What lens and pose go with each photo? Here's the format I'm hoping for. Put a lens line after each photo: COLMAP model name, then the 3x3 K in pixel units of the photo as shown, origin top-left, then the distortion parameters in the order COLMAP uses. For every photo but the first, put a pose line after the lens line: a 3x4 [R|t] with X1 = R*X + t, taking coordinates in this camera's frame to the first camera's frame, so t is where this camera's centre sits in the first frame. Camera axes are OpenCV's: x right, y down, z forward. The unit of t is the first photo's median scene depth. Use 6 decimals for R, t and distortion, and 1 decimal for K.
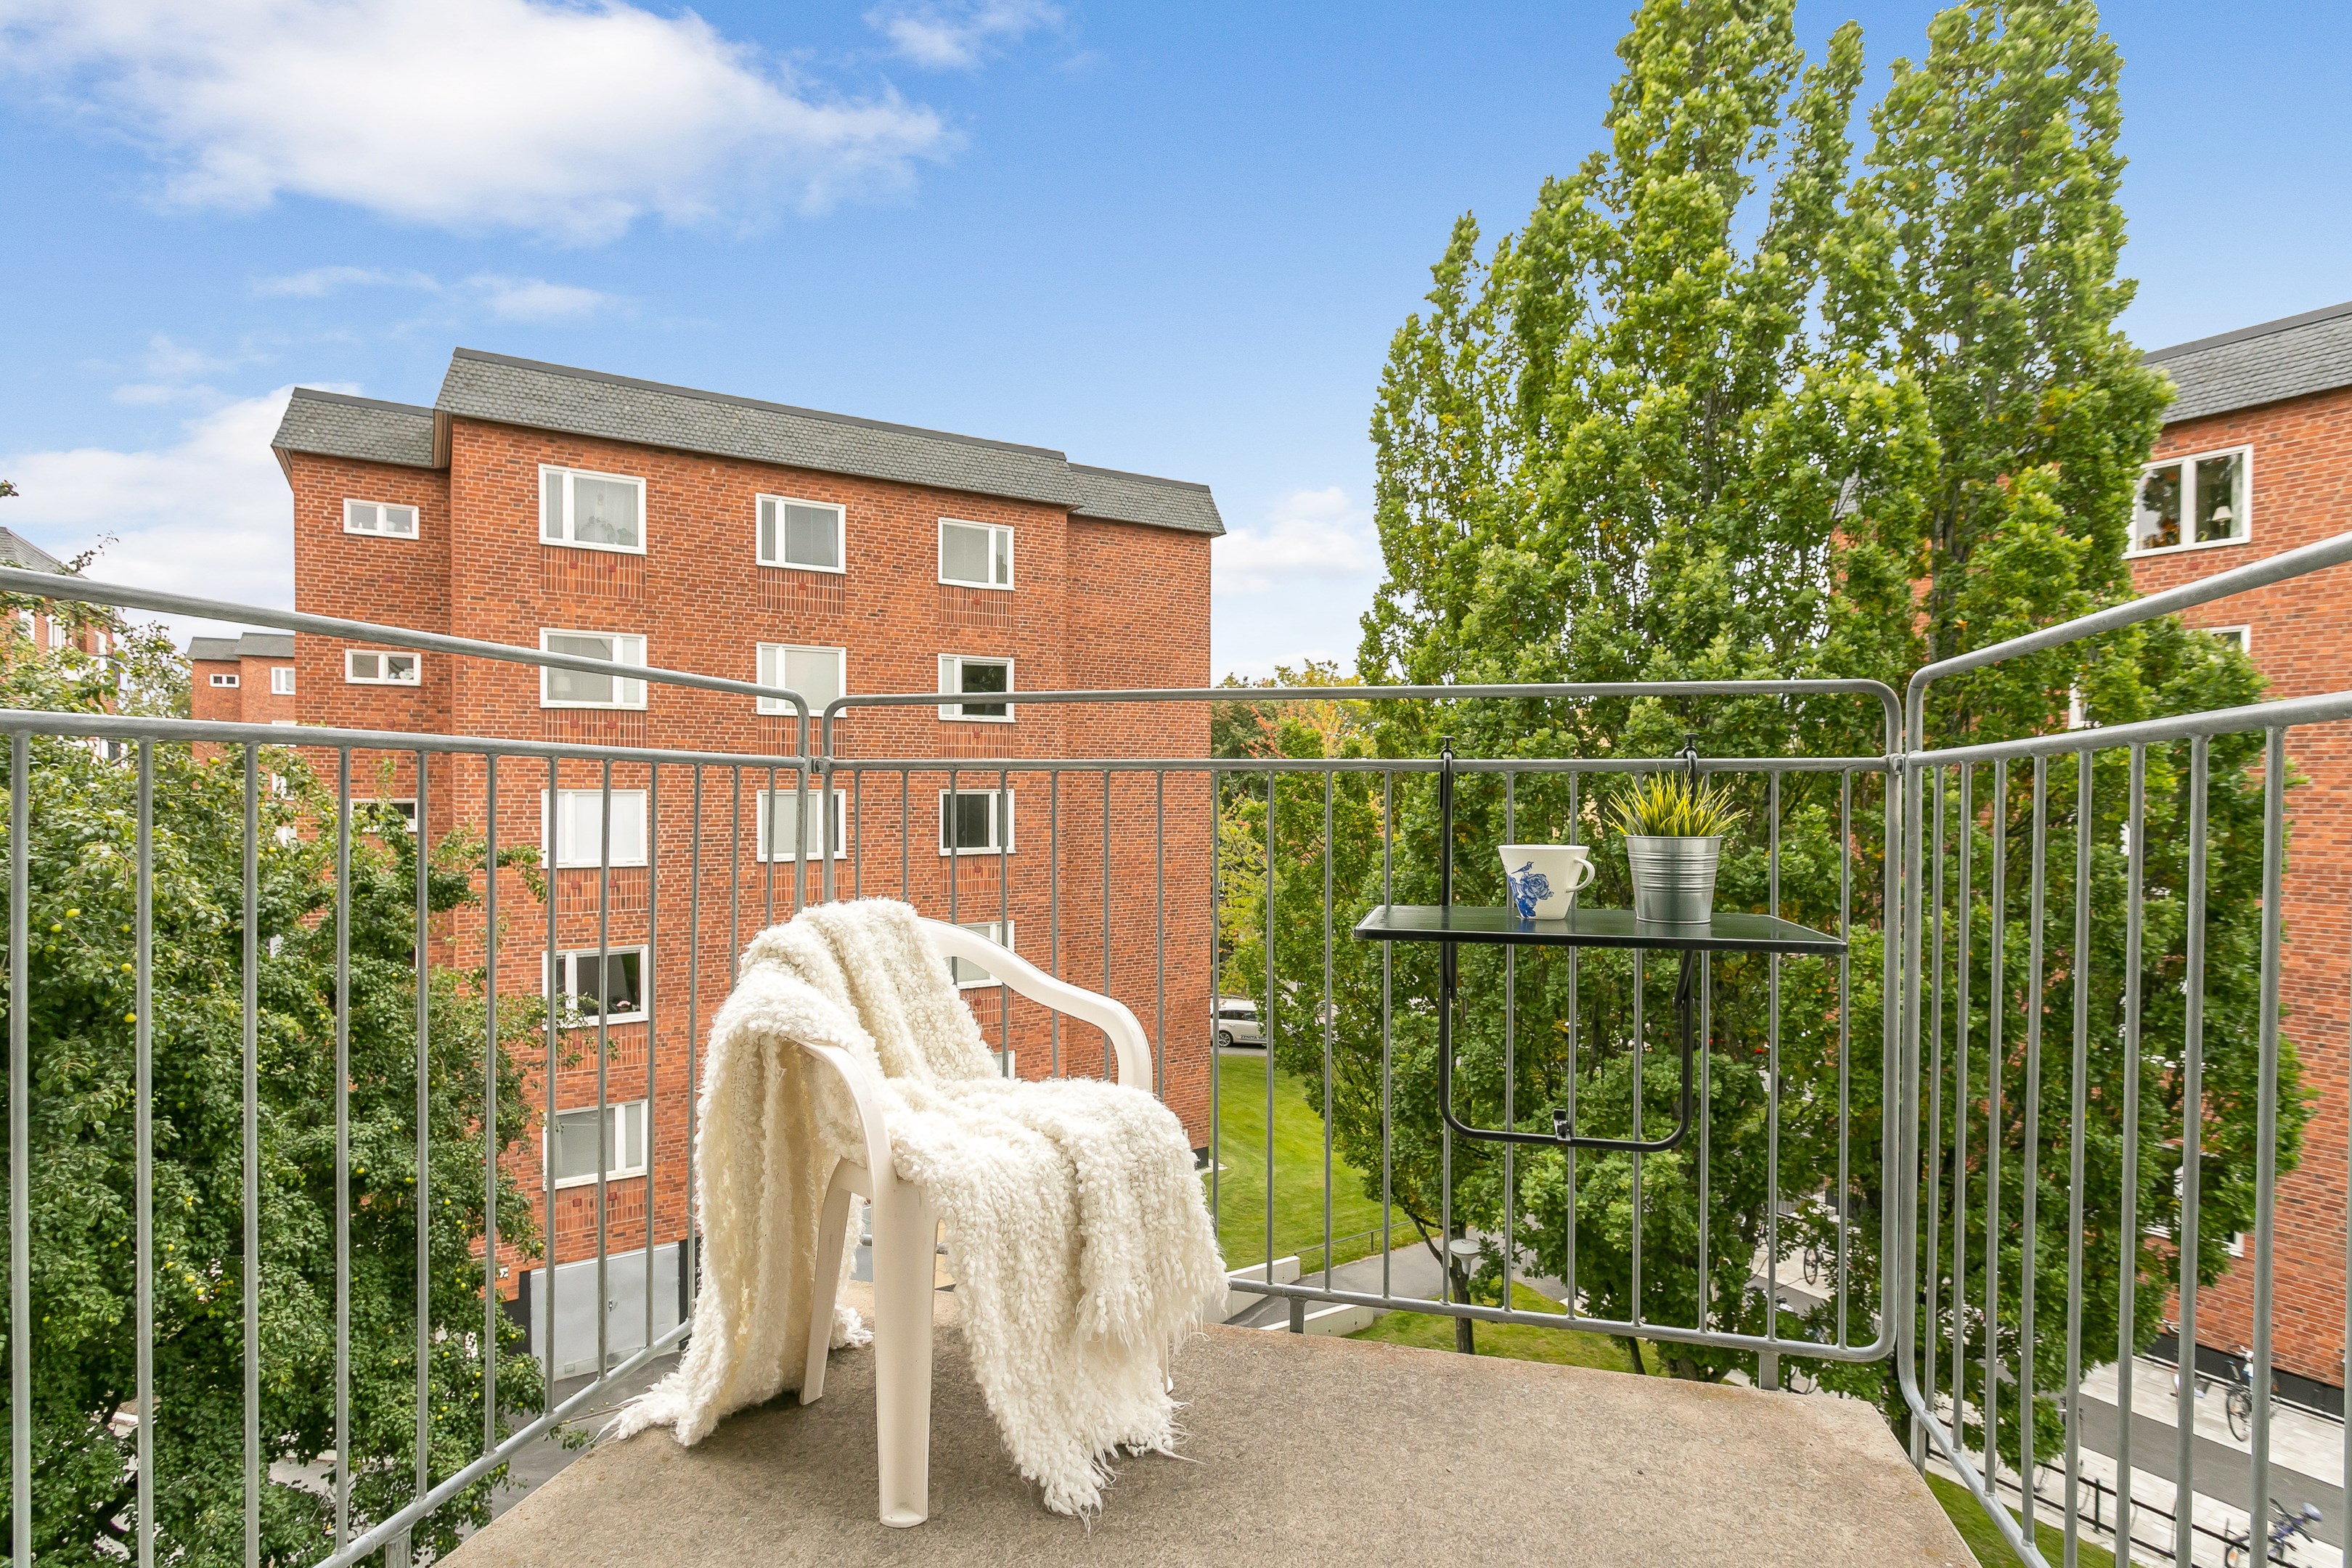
lens RADIAL K [[1168.6, 0, 1169.5], [0, 1168.6, 807.7], [0, 0, 1]] dist [-0.002991, 0.001009]
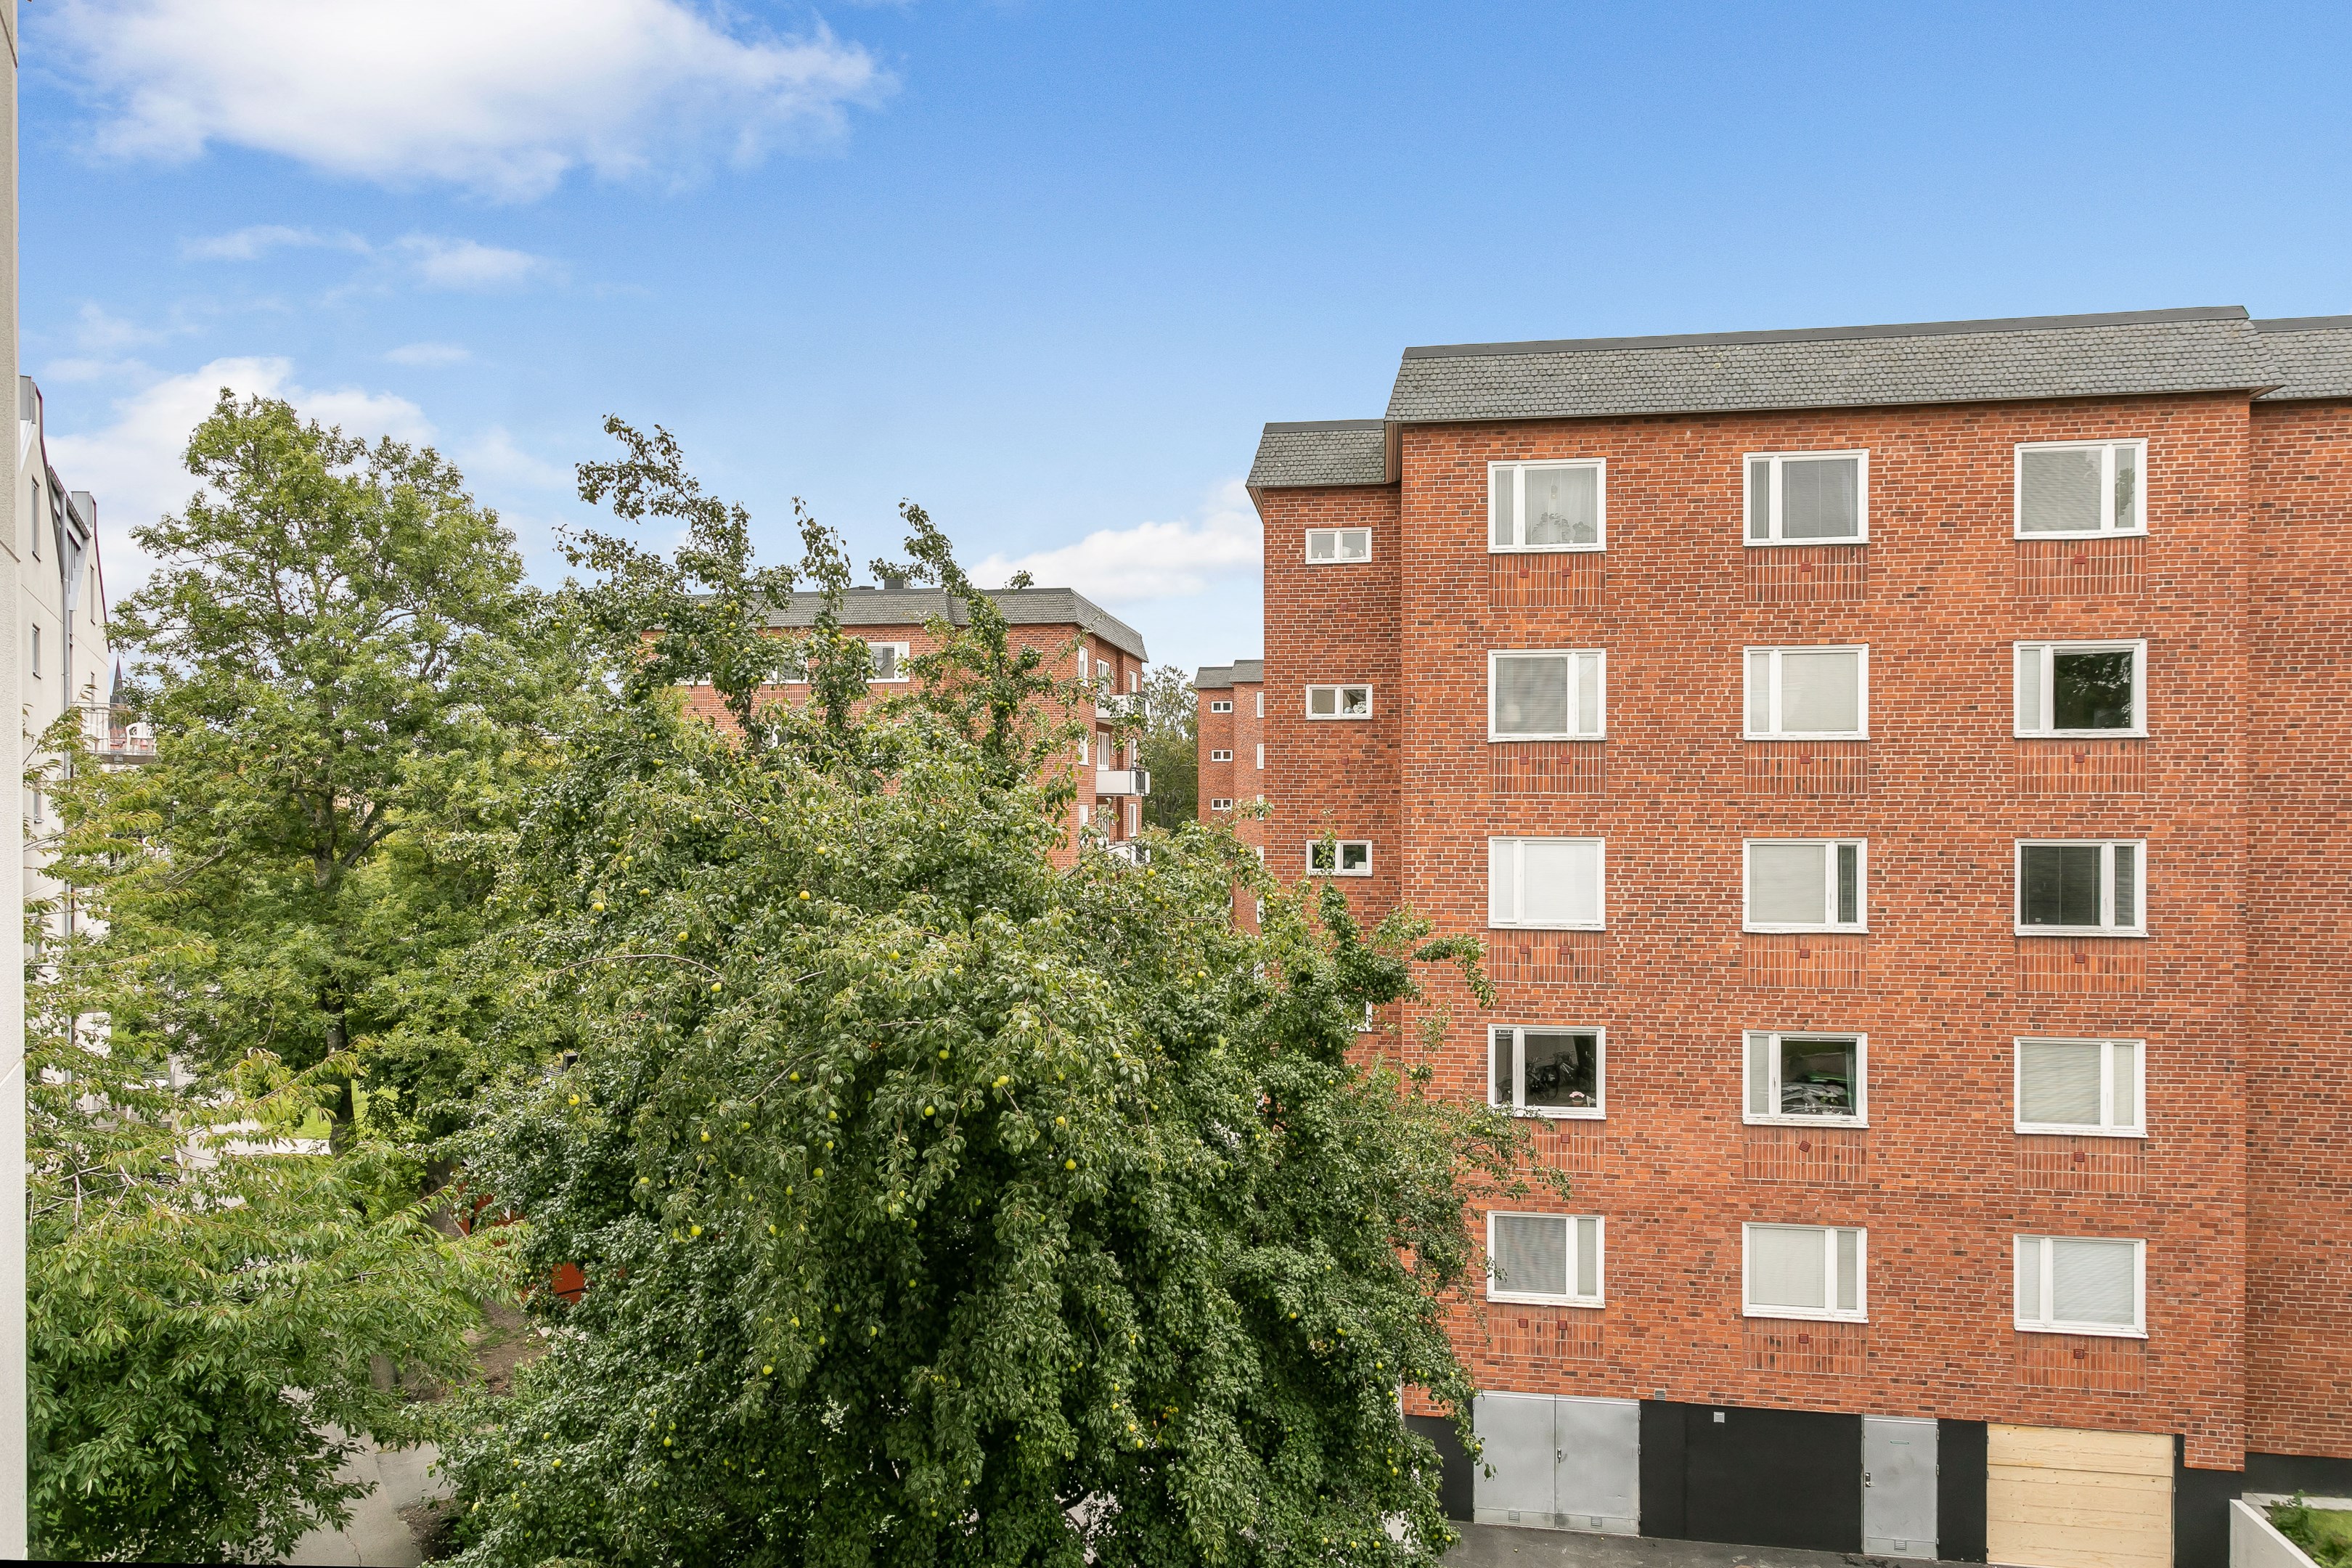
lens RADIAL K [[1353.7, 0, 1176.0], [0, 1353.7, 784.0], [0, 0, 1]] dist [-0.001552, 0.000460]
pose [[0.748188, -0.001651, -0.663484, -0.044172], [-0.008819, 0.999884, -0.012433, -0.038672], [0.663428, 0.015154, 0.748087, 0.092155]]
